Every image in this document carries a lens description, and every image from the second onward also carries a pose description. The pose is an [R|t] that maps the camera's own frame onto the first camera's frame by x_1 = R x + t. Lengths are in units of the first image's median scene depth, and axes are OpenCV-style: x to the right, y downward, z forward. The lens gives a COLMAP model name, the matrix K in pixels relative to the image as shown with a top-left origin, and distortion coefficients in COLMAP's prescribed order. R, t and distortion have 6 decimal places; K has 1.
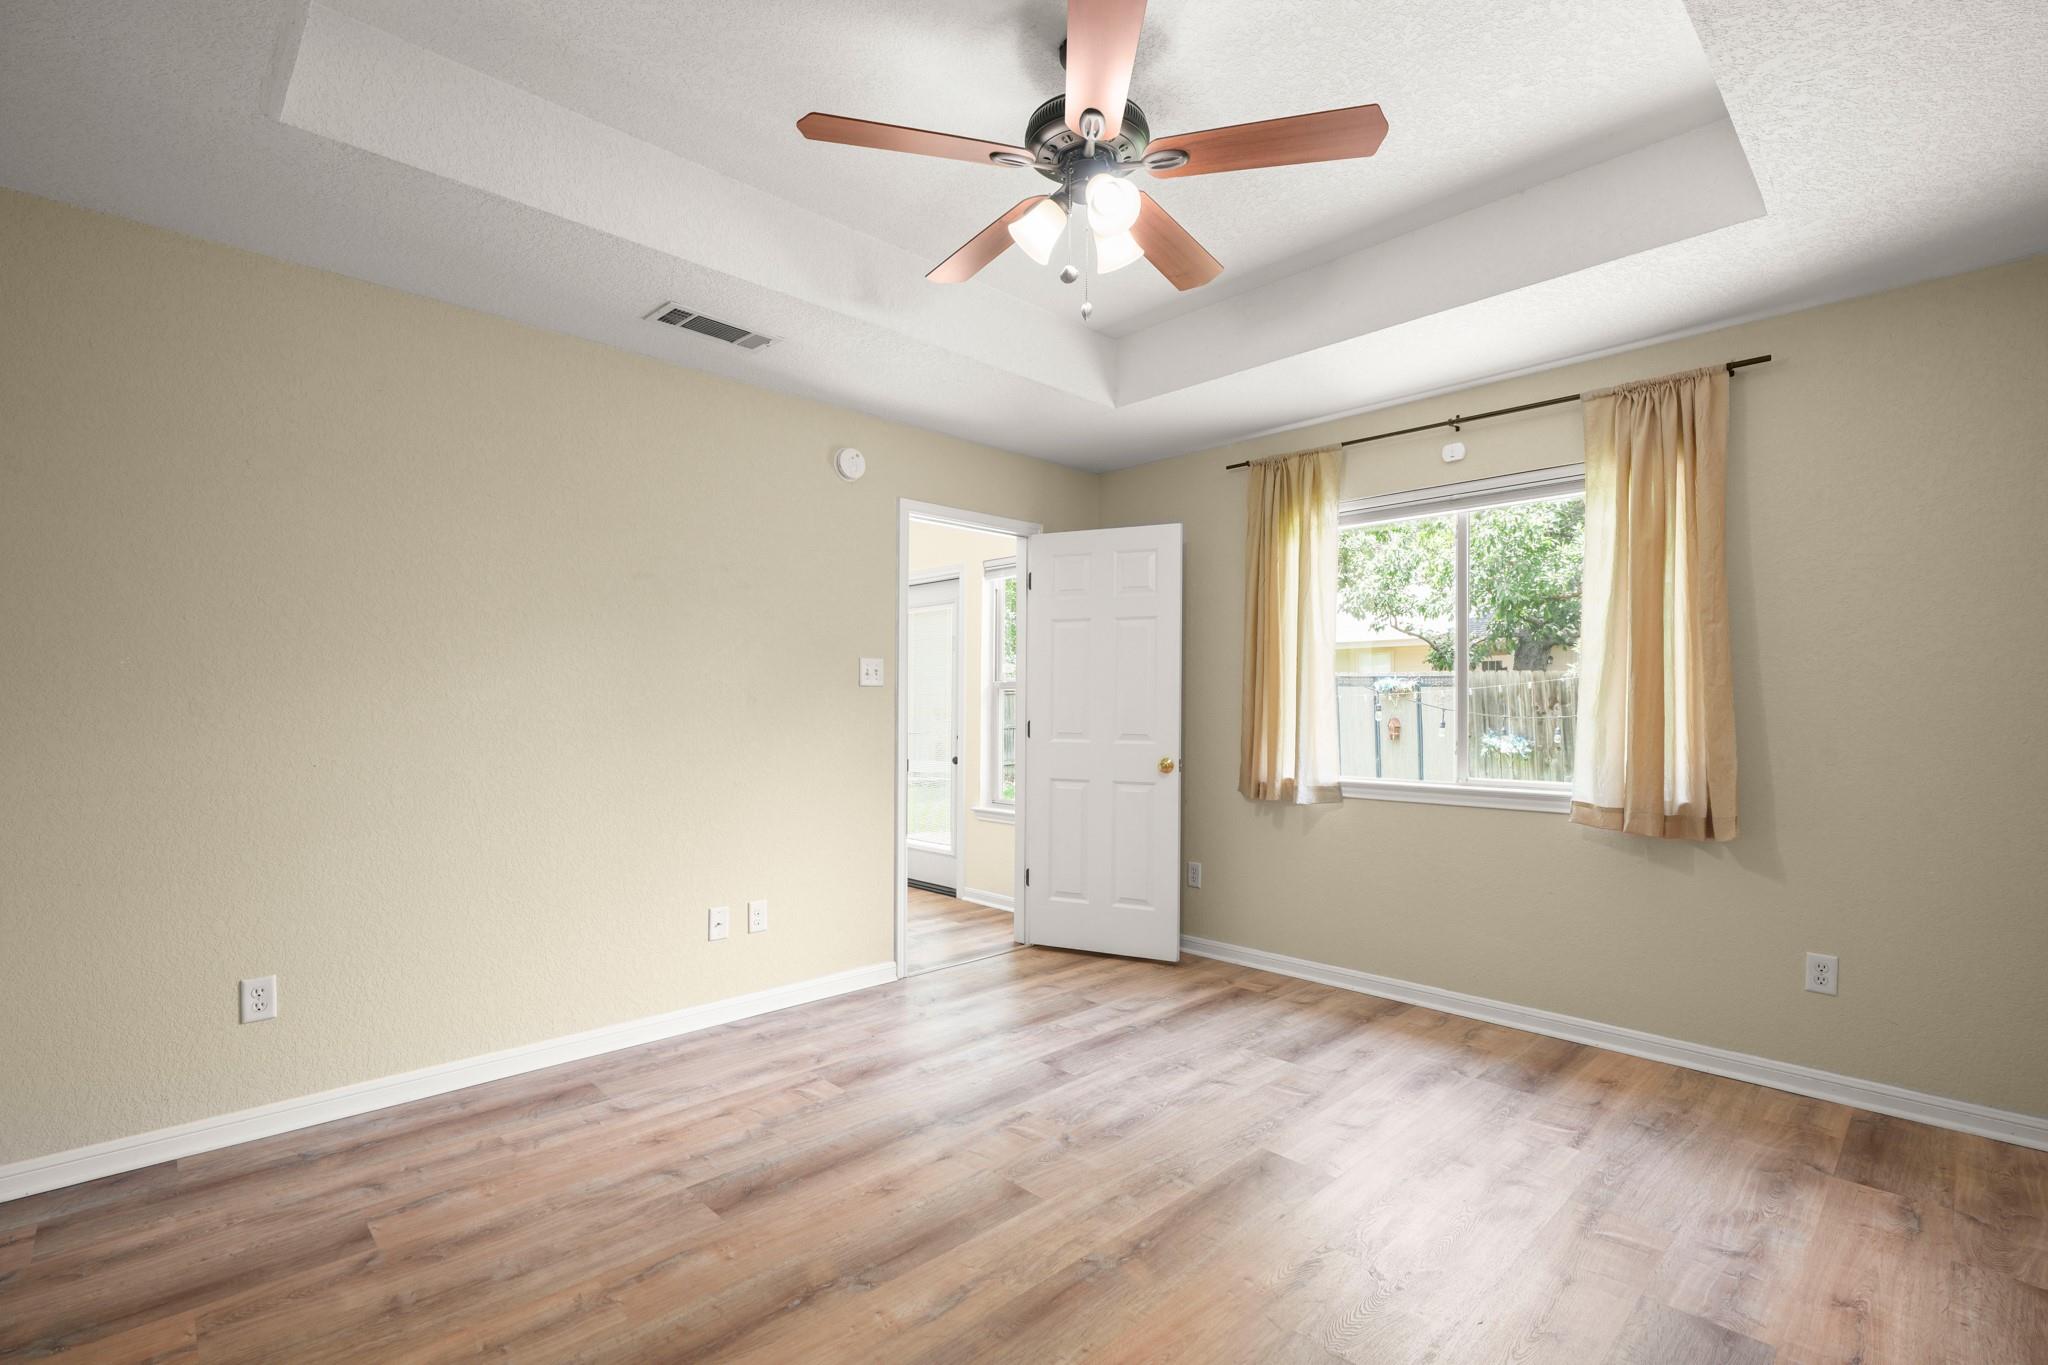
lens RADIAL K [[931.3, 0, 1021.4], [0, 931.3, 696.2], [0, 0, 1]] dist [-0.004180, 0.001633]
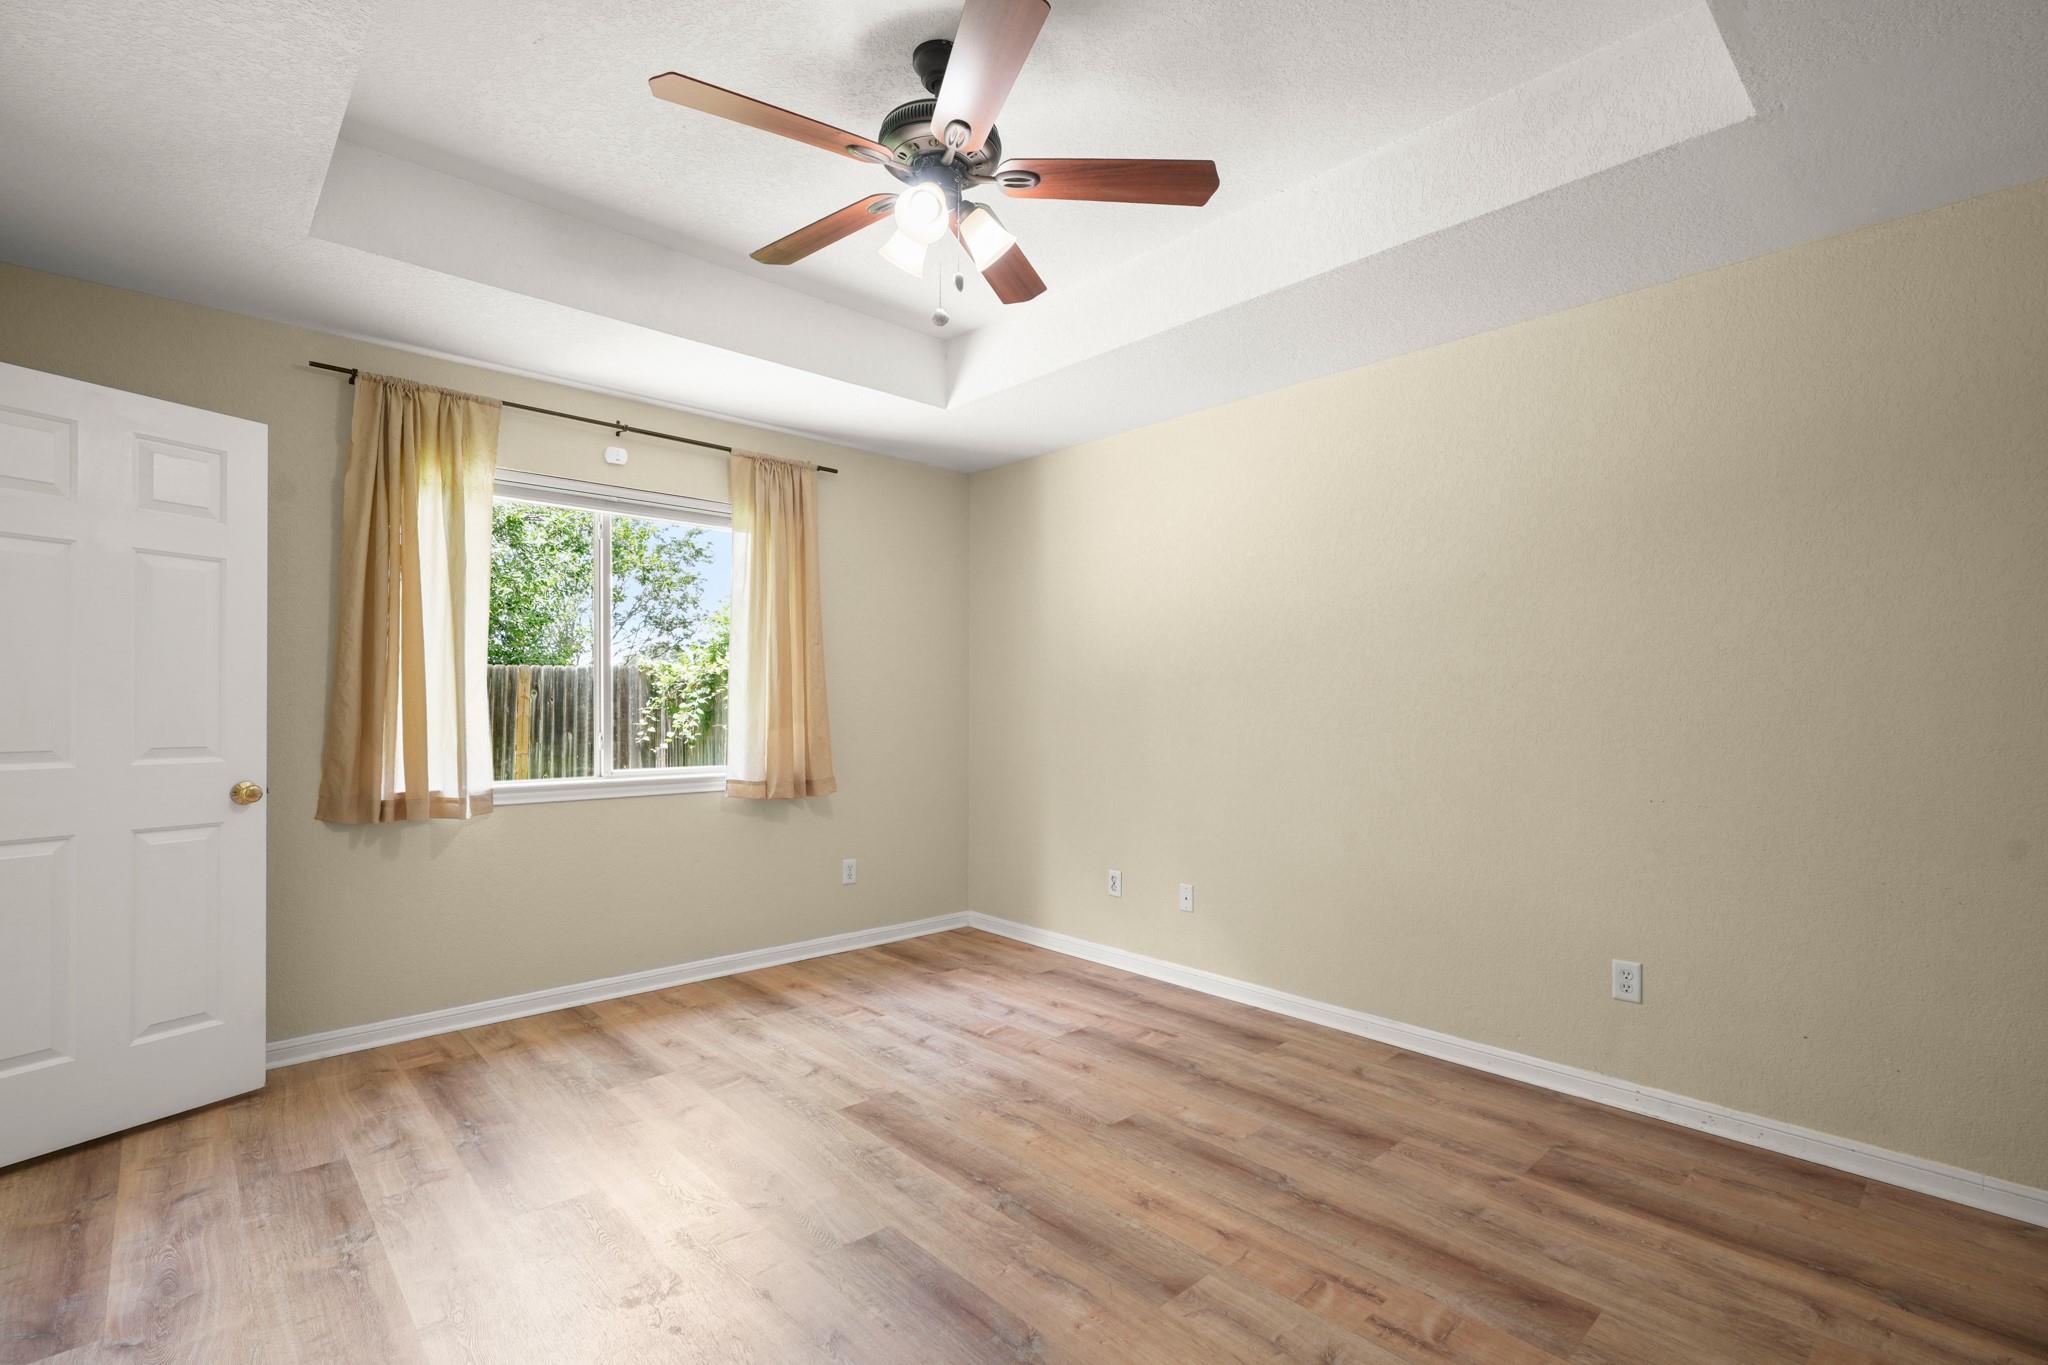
lens RADIAL K [[931.3, 0, 1035.6], [0, 931.3, 703.4], [0, 0, 1]] dist [-0.004180, 0.001633]
pose [[0.017552, -0.000652, 0.999846, -0.708519], [-0.015391, 0.999881, 0.000922, 0.005407], [-0.999727, -0.015405, 0.017540, 0.650562]]
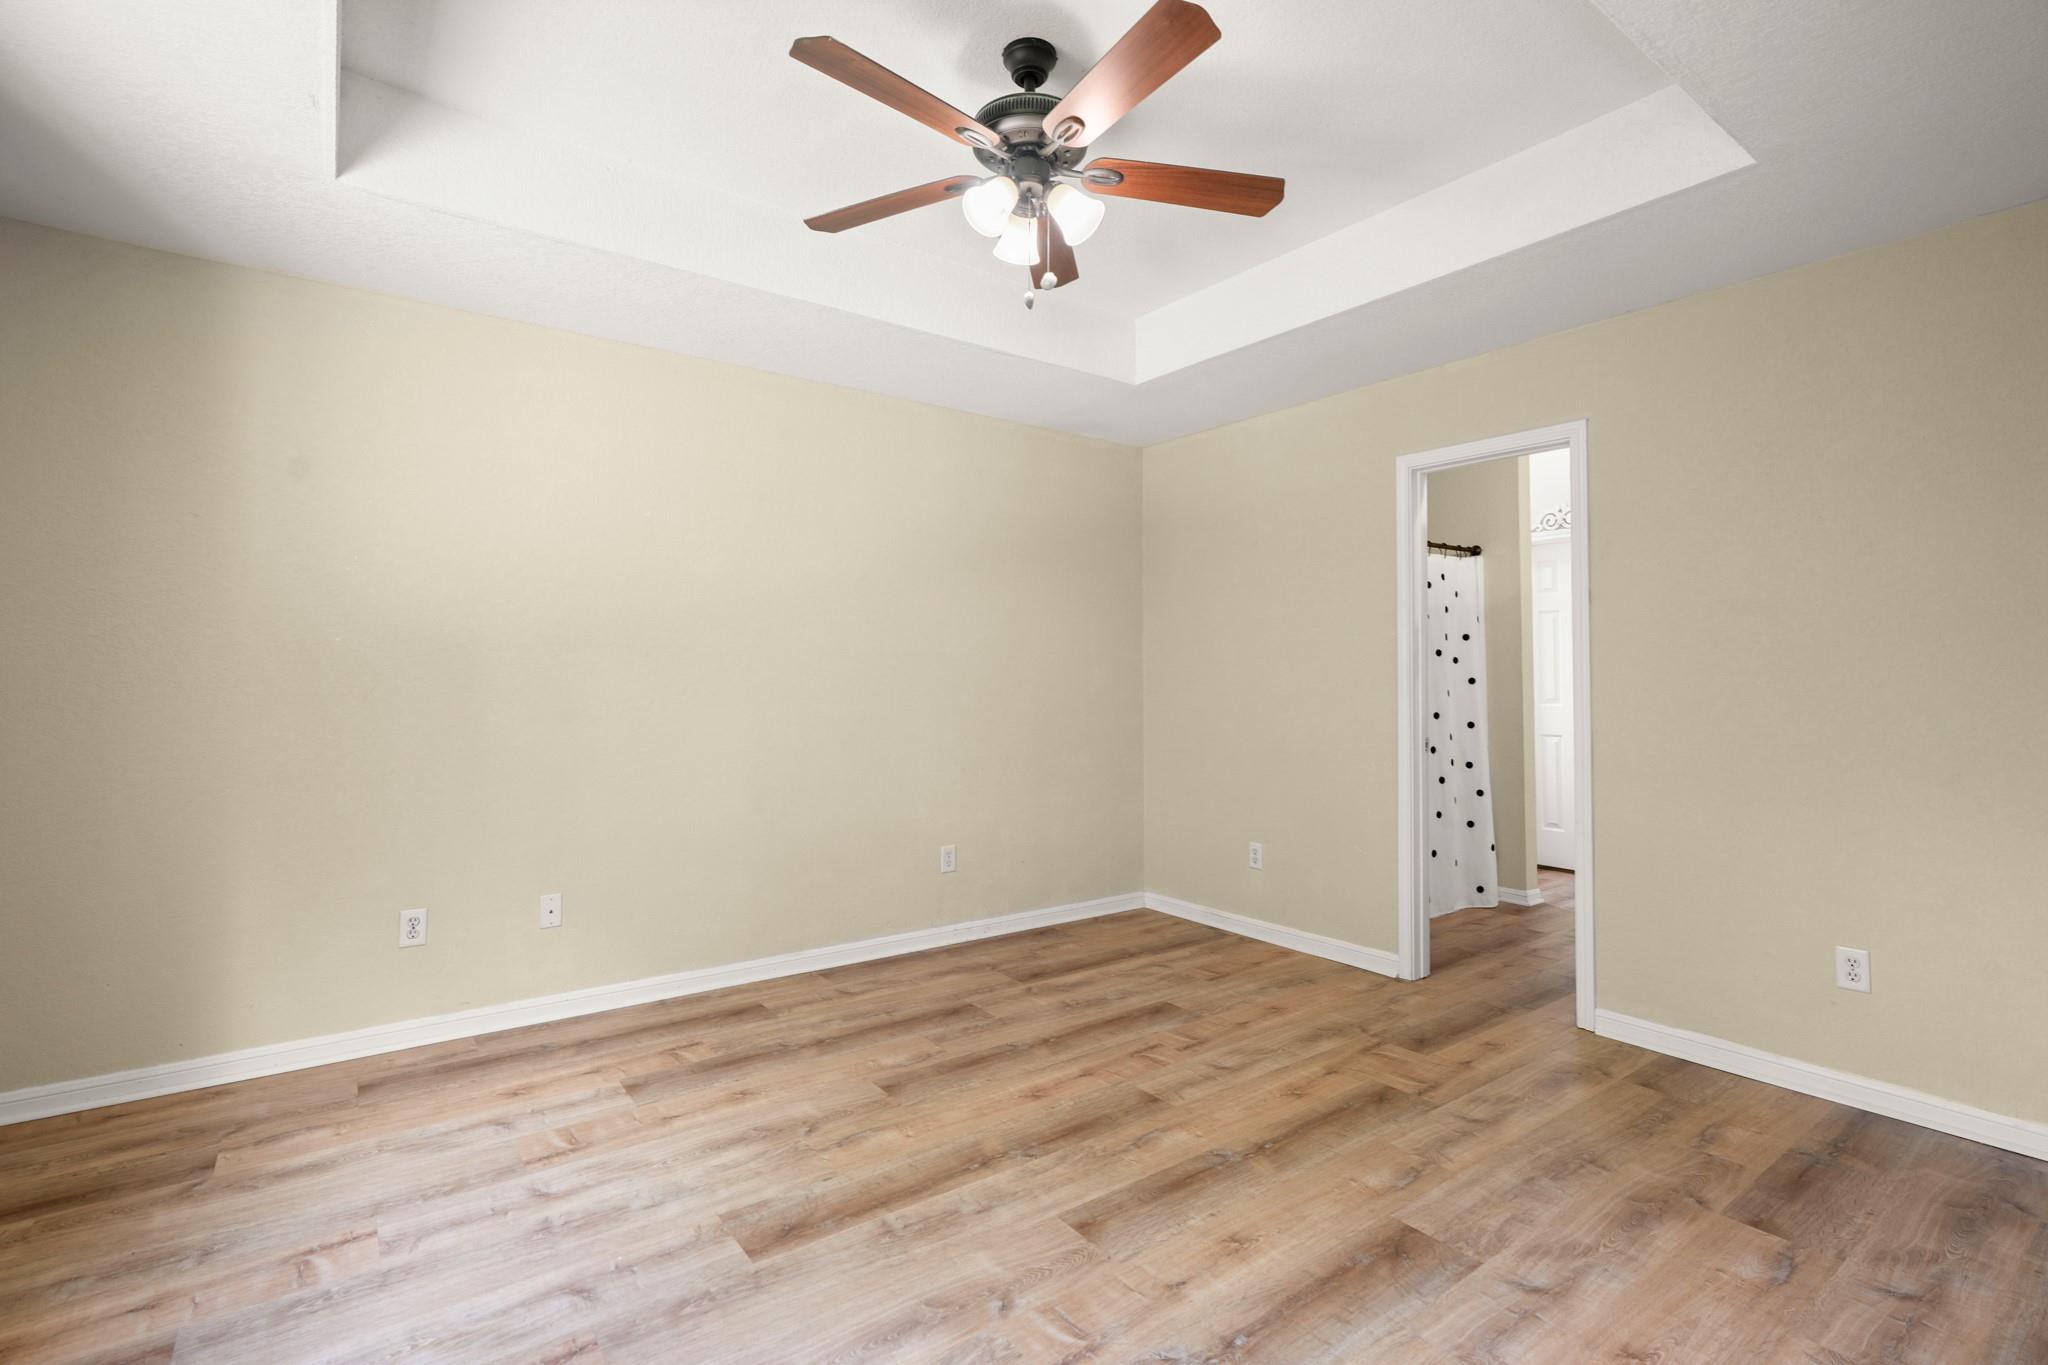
lens RADIAL K [[931.3, 0, 1014.0], [0, 931.3, 664.3], [0, 0, 1]] dist [-0.004180, 0.001633]
pose [[-0.989644, -0.004829, 0.143460, -0.048962], [-0.008956, 0.999564, -0.028138, 0.016689], [-0.143261, -0.029131, -0.989256, 1.490704]]
